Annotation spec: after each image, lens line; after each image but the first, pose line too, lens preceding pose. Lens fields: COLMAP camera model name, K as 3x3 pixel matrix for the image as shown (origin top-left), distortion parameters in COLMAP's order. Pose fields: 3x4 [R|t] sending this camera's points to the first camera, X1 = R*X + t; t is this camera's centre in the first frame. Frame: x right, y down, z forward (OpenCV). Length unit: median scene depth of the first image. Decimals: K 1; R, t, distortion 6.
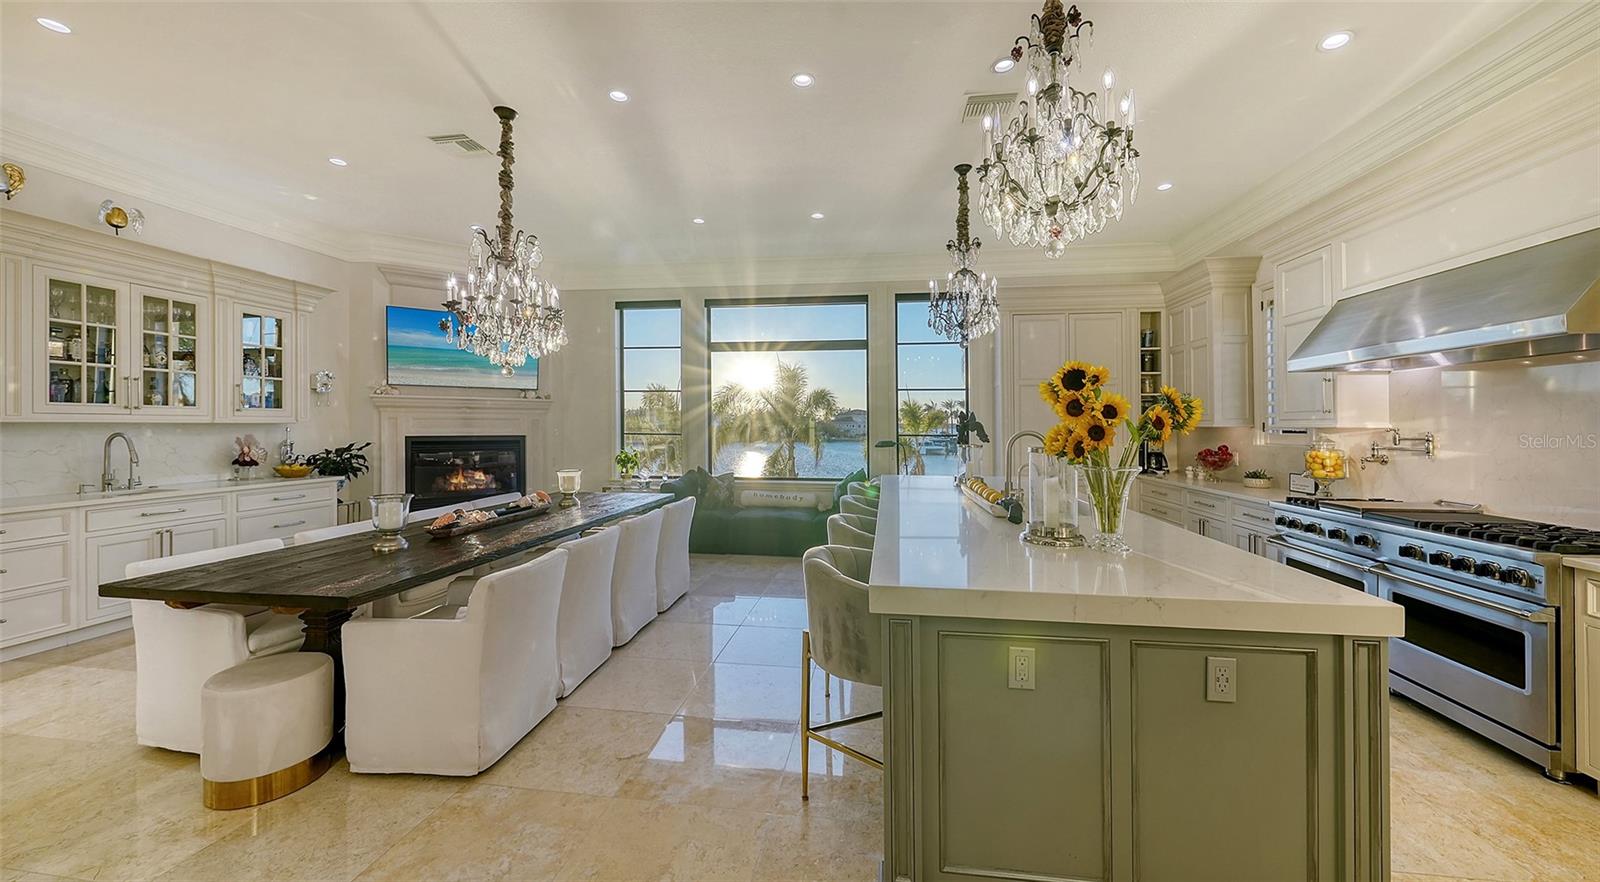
lens RADIAL K [[562.1, 0, 801.4], [0, 562.1, 411.4], [0, 0, 1]] dist [-0.000042, -0.000012]
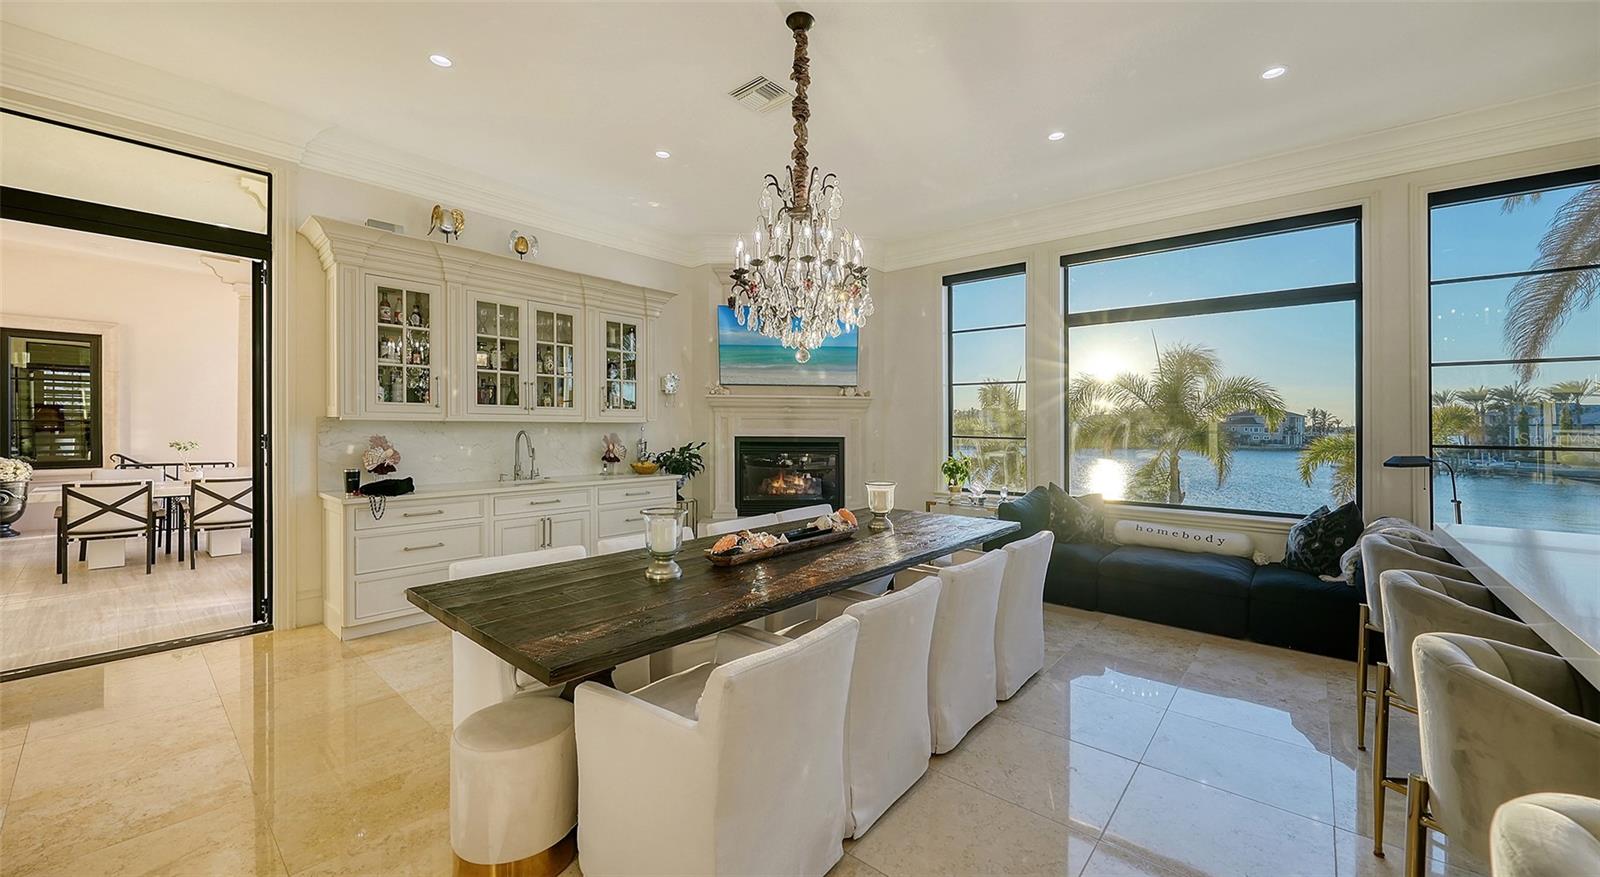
lens RADIAL K [[602.9, 0, 800.0], [0, 602.9, 438.5], [0, 0, 1]] dist [-0.006412, -0.000009]
pose [[0.849059, 0.014737, -0.528093, -0.068678], [0.007789, 0.999153, 0.040406, 0.008149], [0.528241, -0.038421, 0.848225, 0.235811]]
